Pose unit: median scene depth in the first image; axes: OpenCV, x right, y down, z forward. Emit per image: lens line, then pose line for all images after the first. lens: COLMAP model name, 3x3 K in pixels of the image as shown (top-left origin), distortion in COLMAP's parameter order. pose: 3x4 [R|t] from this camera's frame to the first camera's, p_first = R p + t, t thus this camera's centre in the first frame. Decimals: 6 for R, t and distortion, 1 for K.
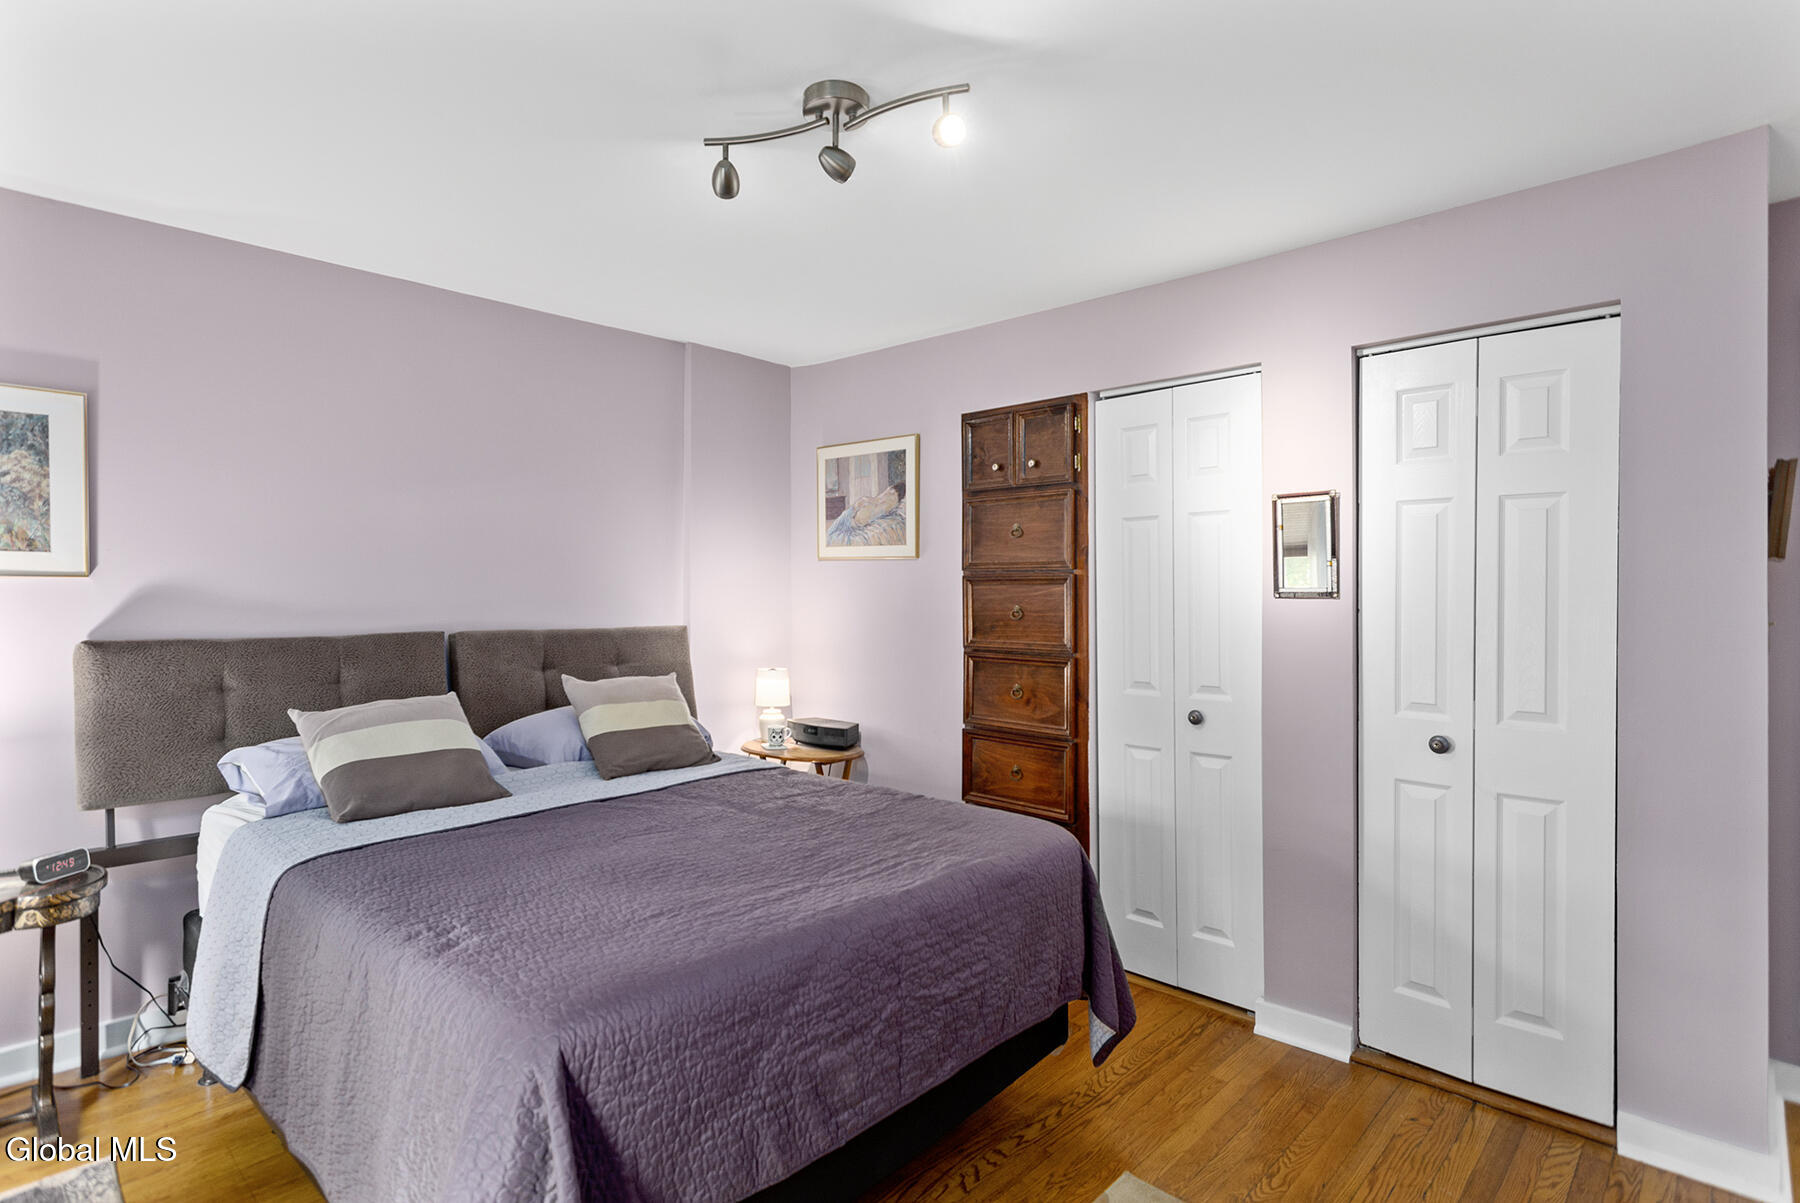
lens RADIAL K [[903.4, 0, 895.4], [0, 903.4, 587.5], [0, 0, 1]] dist [0.003134, 0.000216]
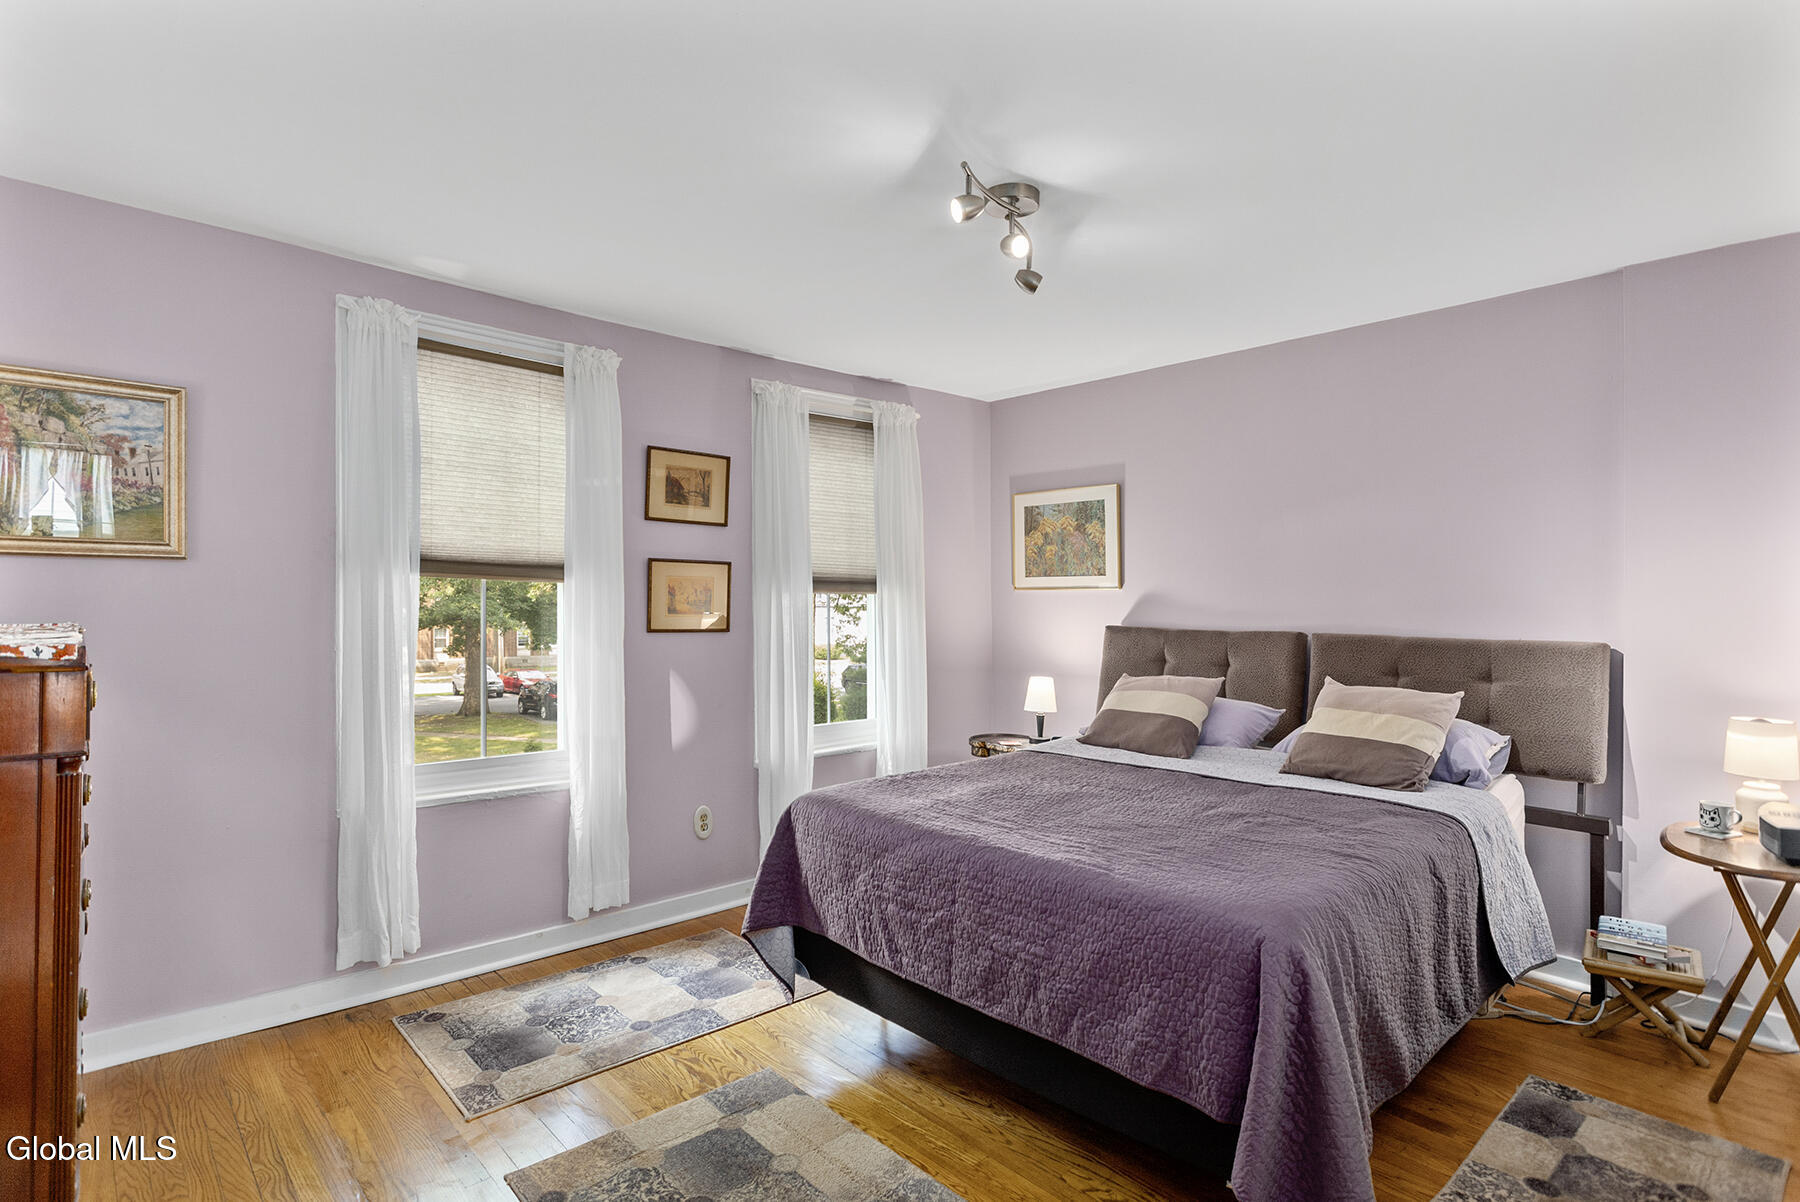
lens RADIAL K [[927.9, 0, 895.3], [0, 927.9, 603.9], [0, 0, 1]] dist [-0.021615, 0.007006]
pose [[-0.073662, 0.002817, -0.997279, 1.050084], [-0.002850, 0.999991, 0.003035, 0.014734], [0.997279, 0.003066, -0.073653, 0.820595]]
